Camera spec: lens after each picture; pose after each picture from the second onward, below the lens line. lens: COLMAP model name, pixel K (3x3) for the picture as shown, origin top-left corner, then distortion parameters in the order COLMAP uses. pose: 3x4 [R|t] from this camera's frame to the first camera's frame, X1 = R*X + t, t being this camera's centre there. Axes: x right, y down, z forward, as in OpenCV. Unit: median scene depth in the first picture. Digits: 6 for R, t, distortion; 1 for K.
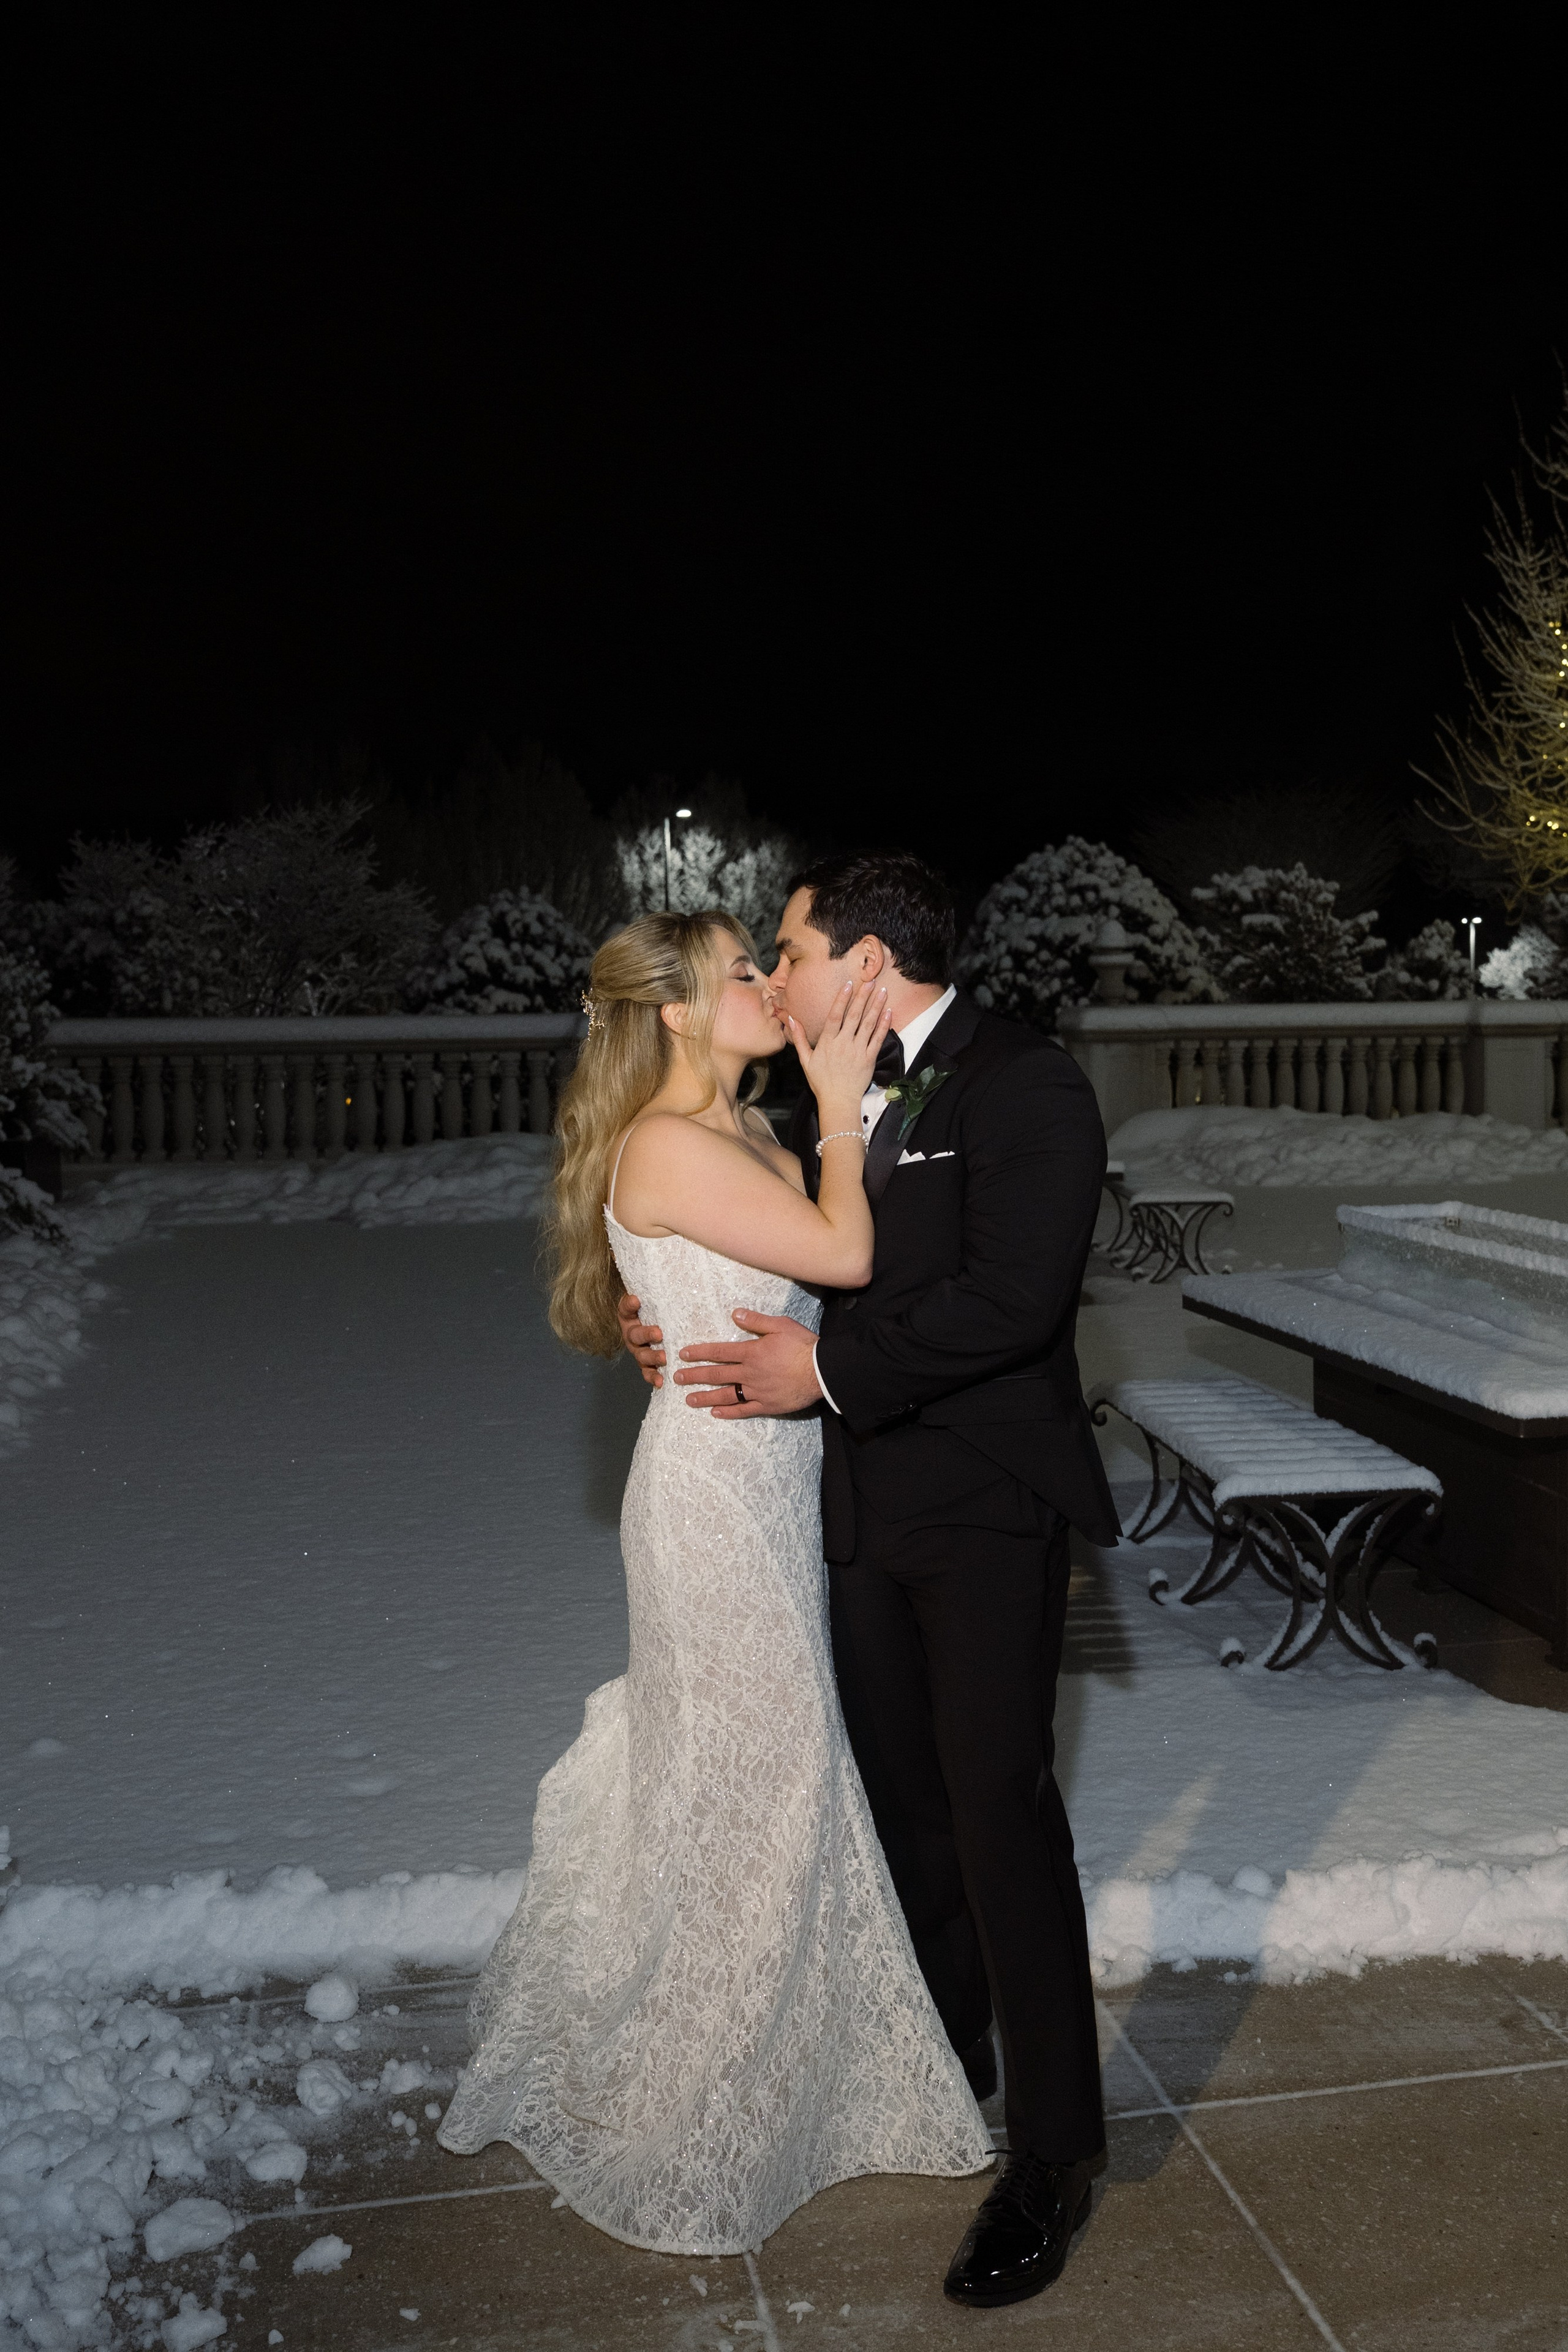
lens RADIAL K [[2294.9, 0, 836.7], [0, 2294.9, 1086.9], [0, 0, 1]] dist [-0.004245, 0.002074]
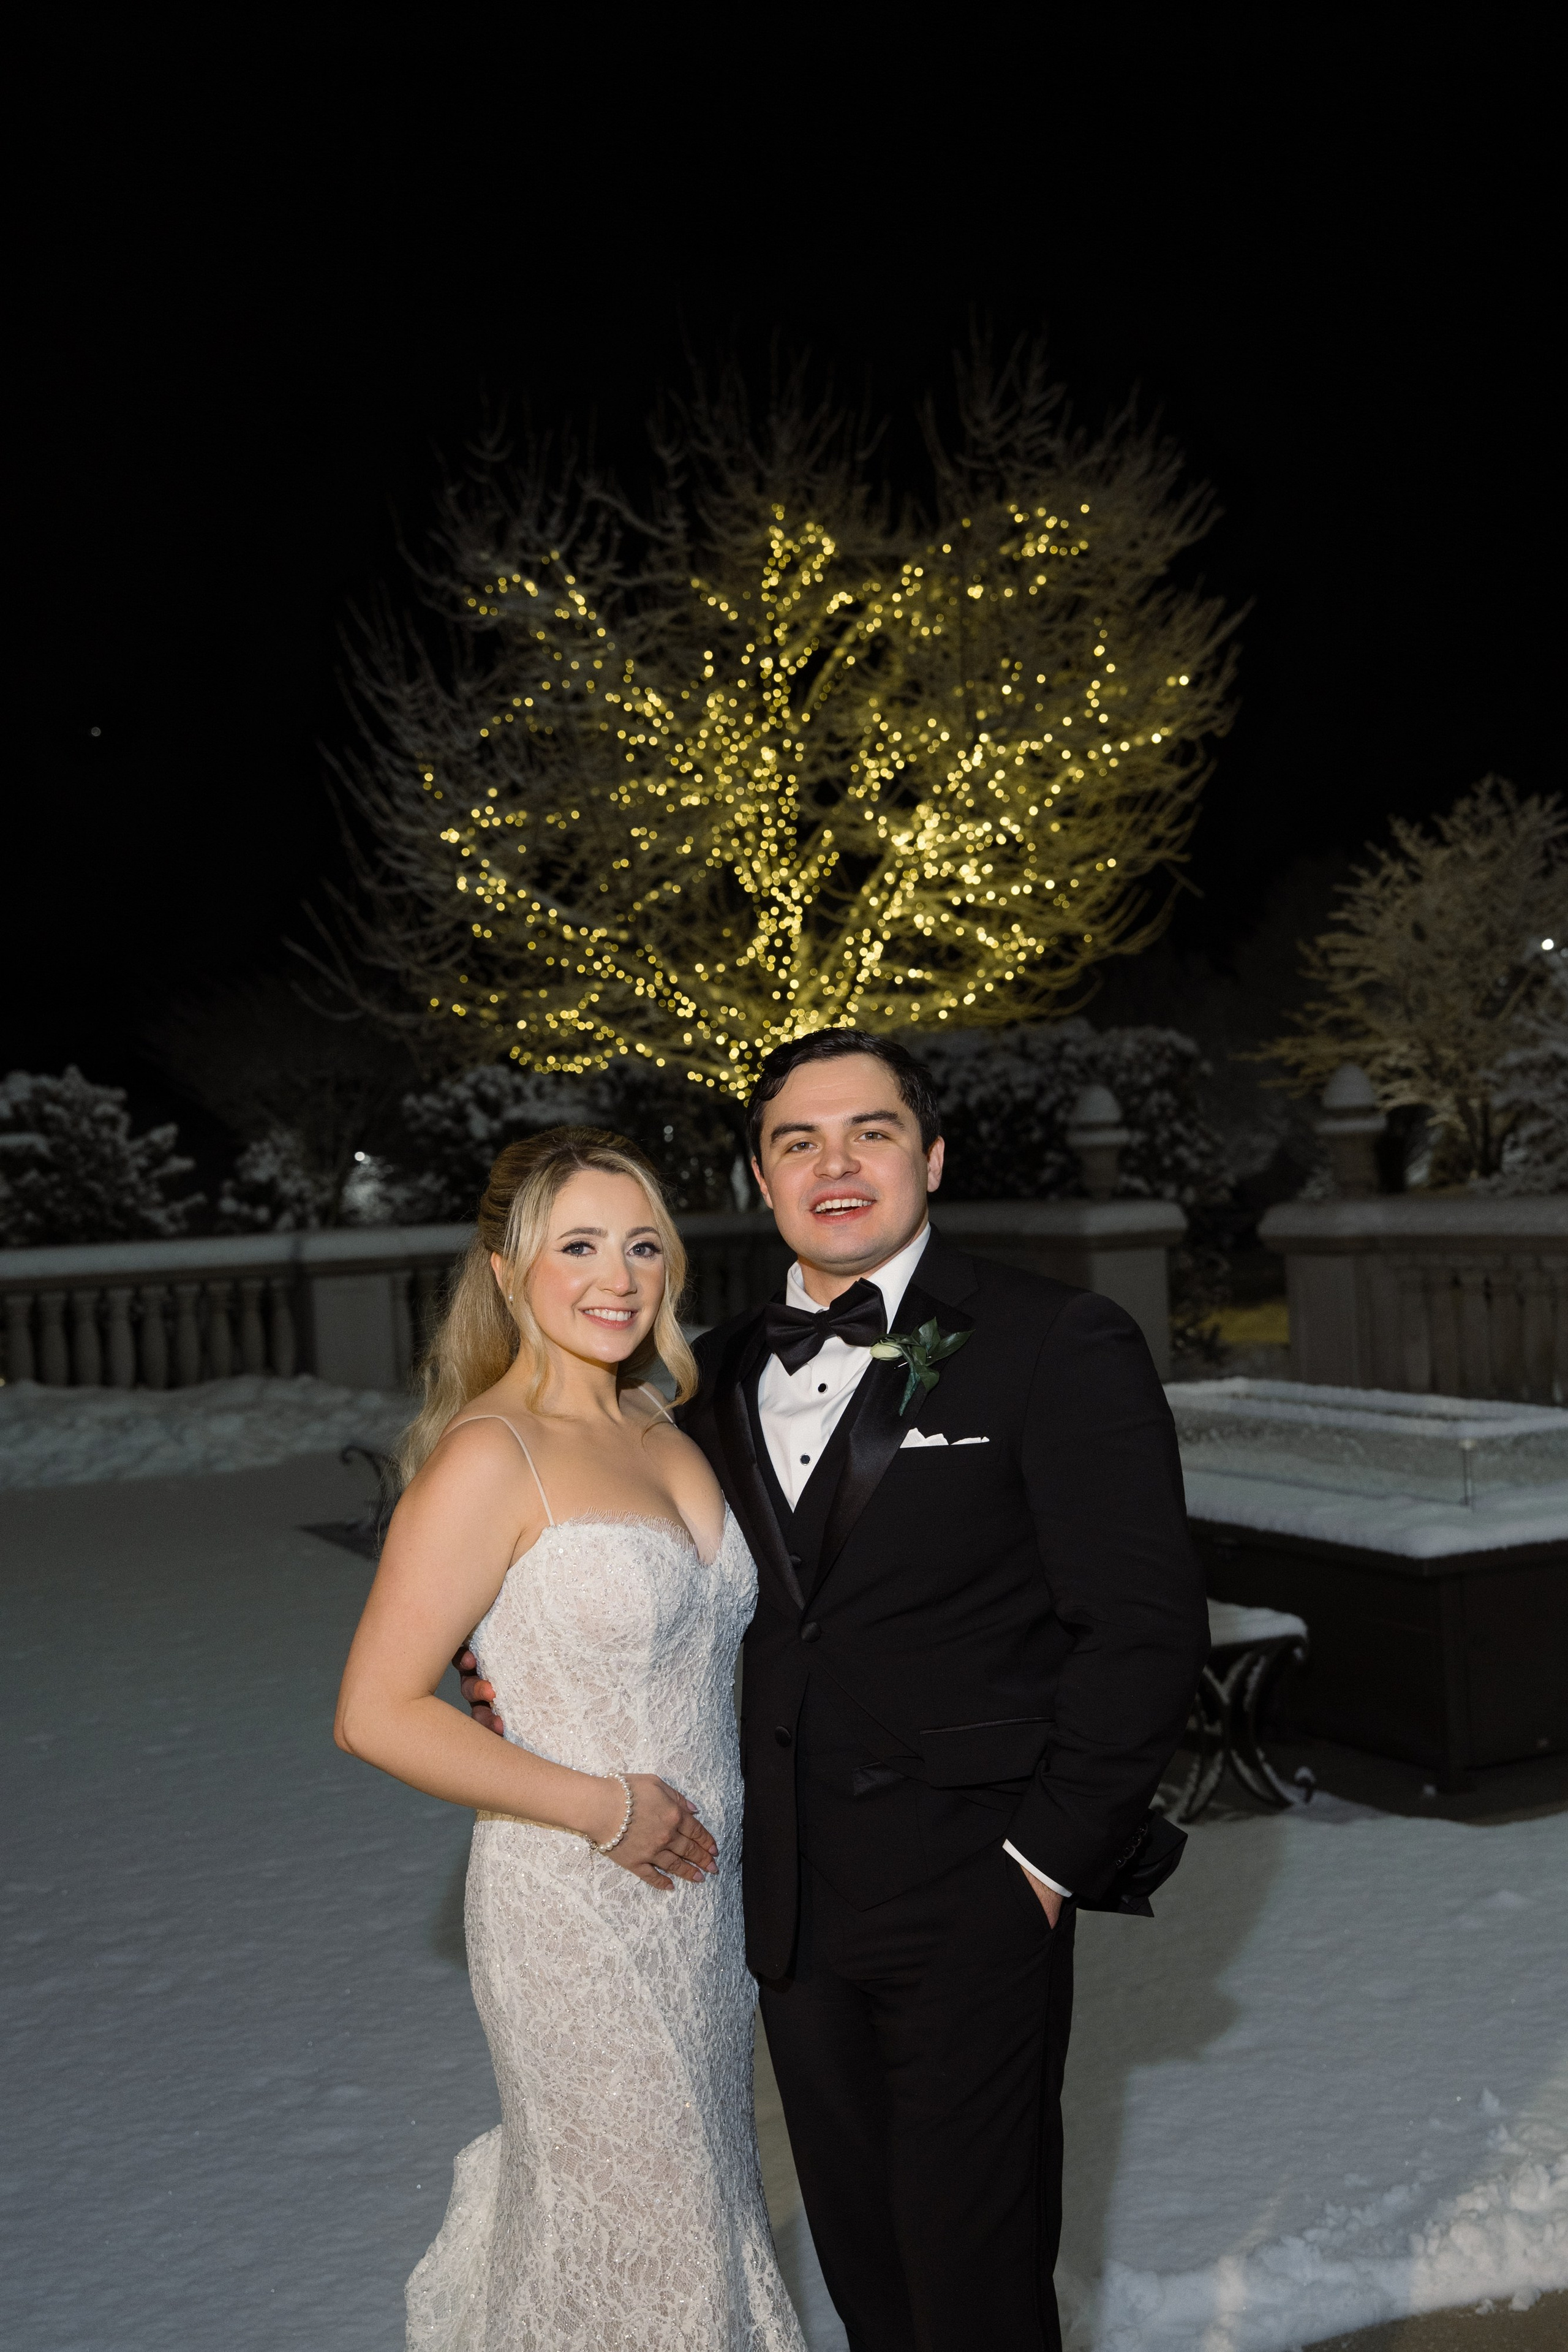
lens RADIAL K [[2723.2, 0, 784.0], [0, 2723.2, 1176.0], [0, 0, 1]] dist [0.003569, -0.044593]
pose [[0.960826, -0.037797, 0.274562, 0.180219], [0.051726, 0.997706, -0.043666, -0.006945], [-0.272282, 0.056158, 0.960577, 0.038281]]
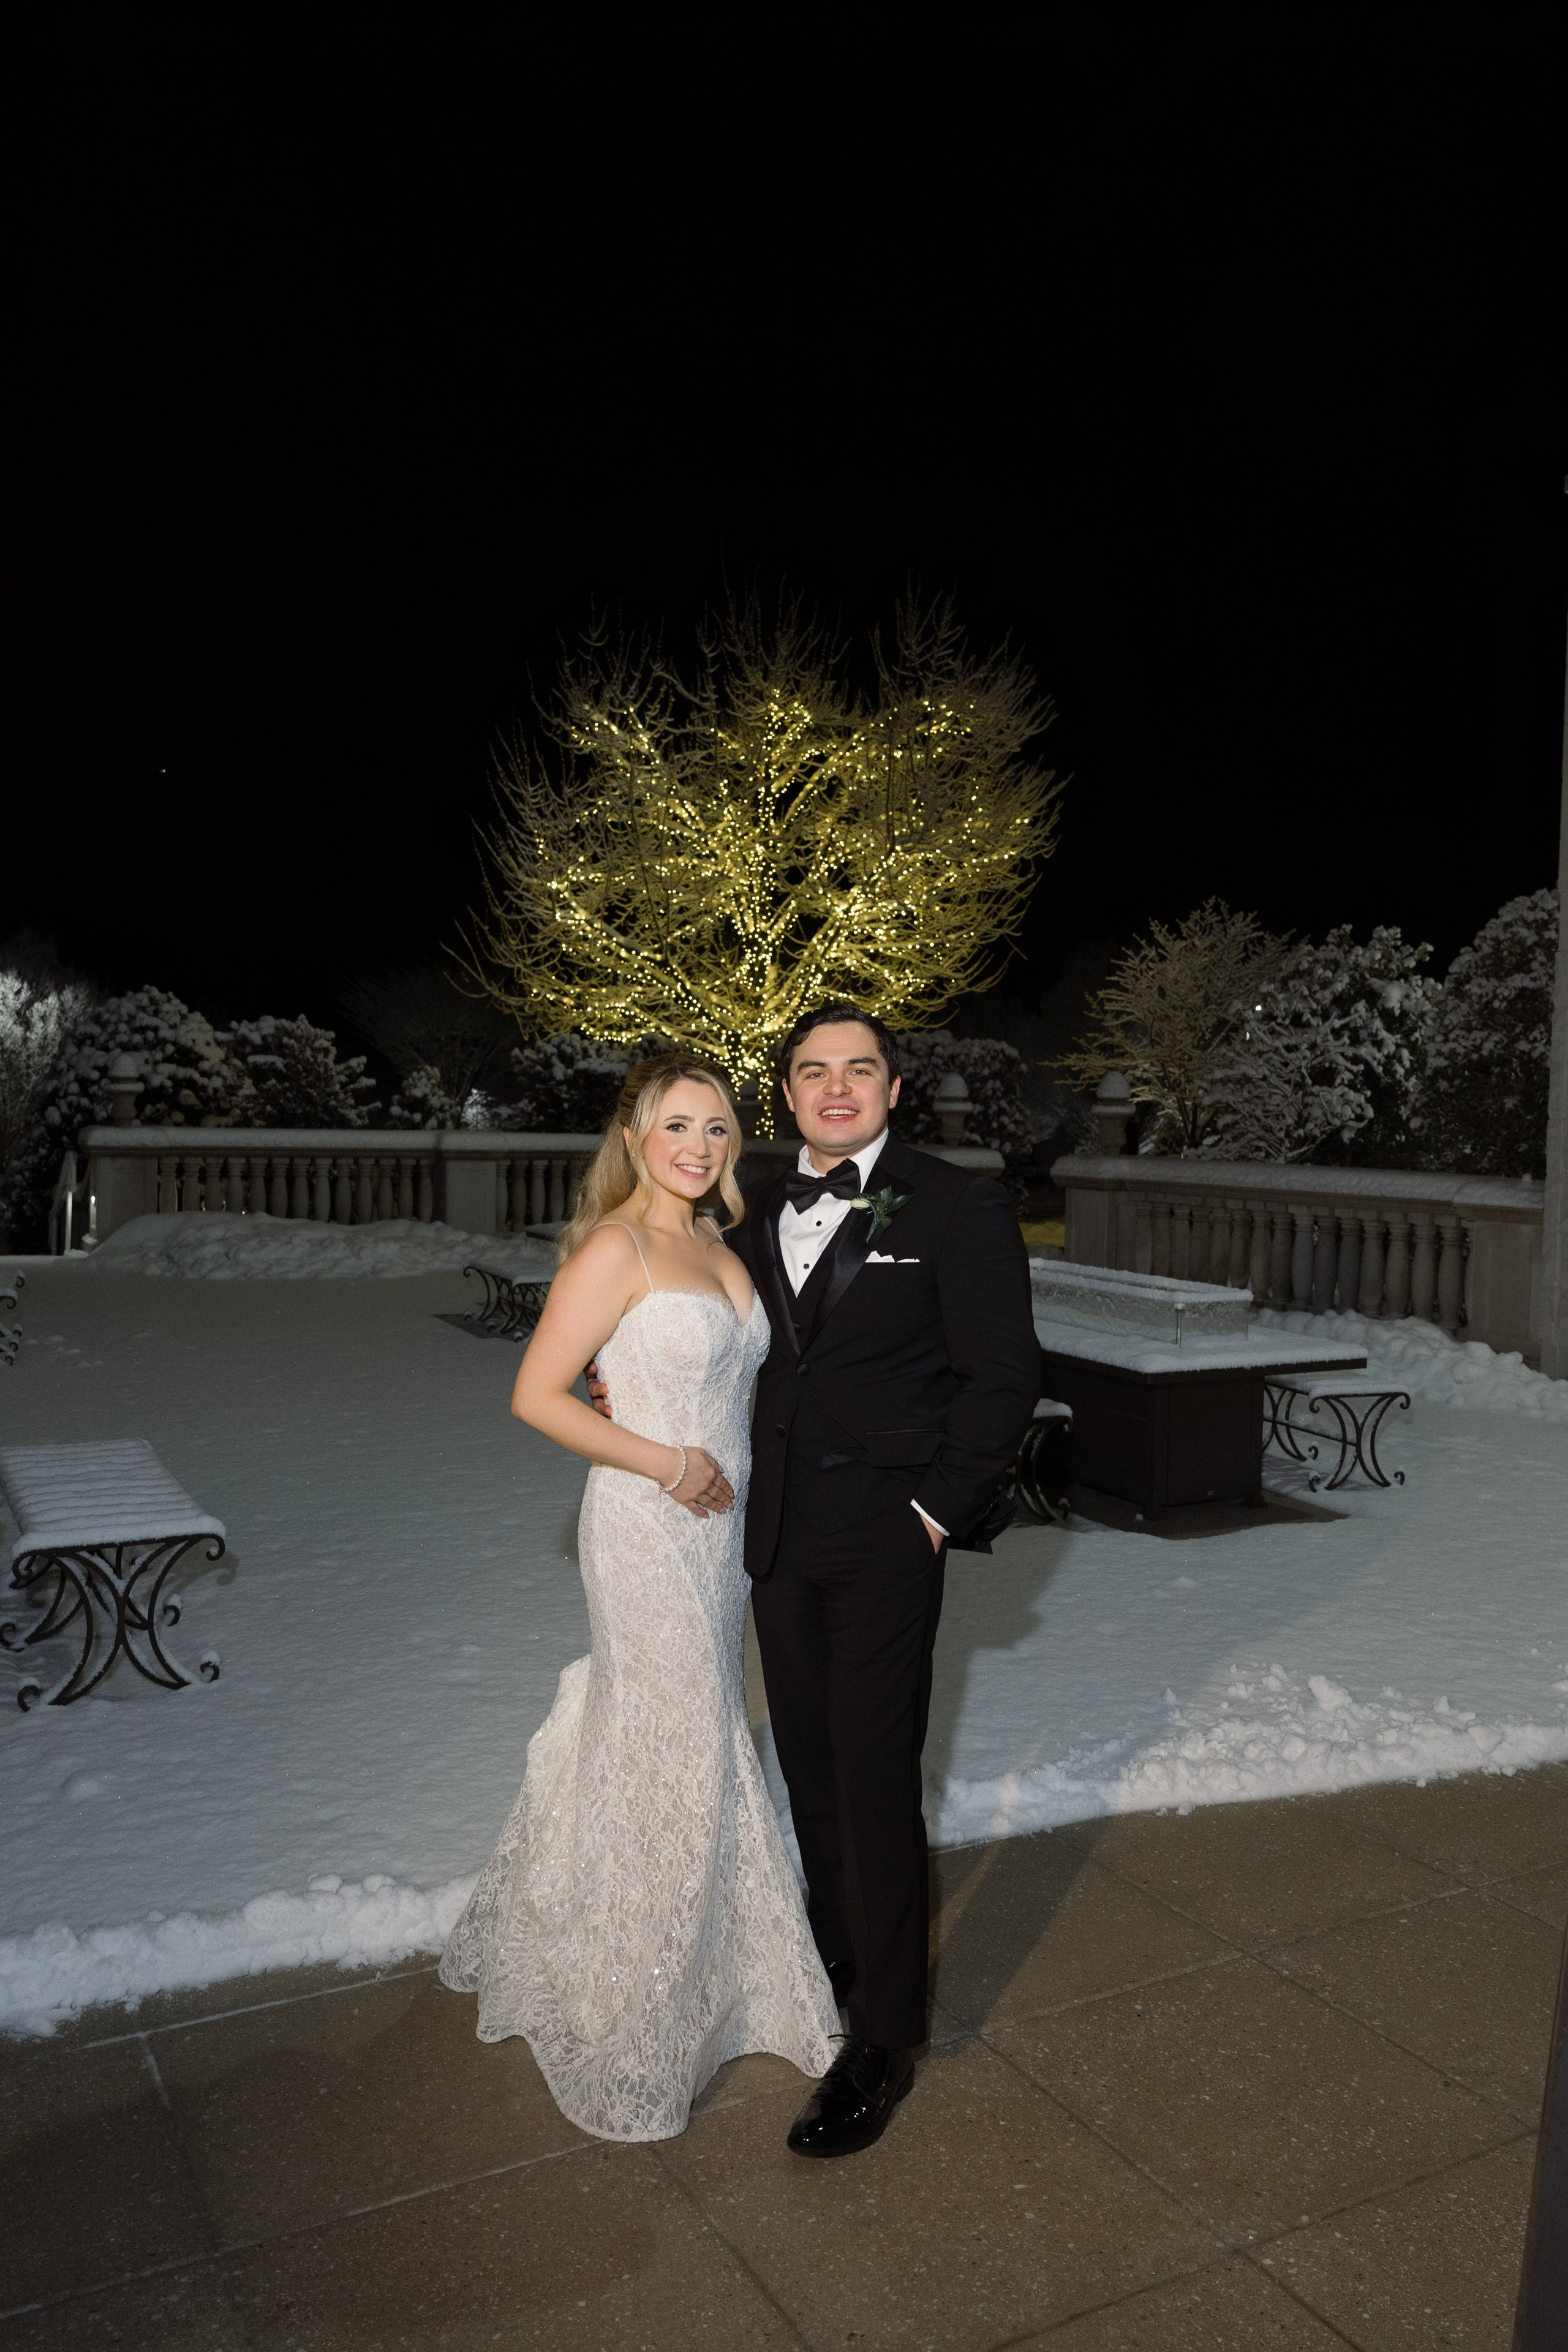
lens RADIAL K [[1748.7, 0, 784.0], [0, 1748.7, 1176.0], [0, 0, 1]] dist [-0.024343, 0.000631]
pose [[0.953770, 0.021778, 0.299748, 0.171234], [-0.018546, 0.999735, -0.013622, -0.003295], [-0.299965, 0.007433, 0.953921, 0.031004]]
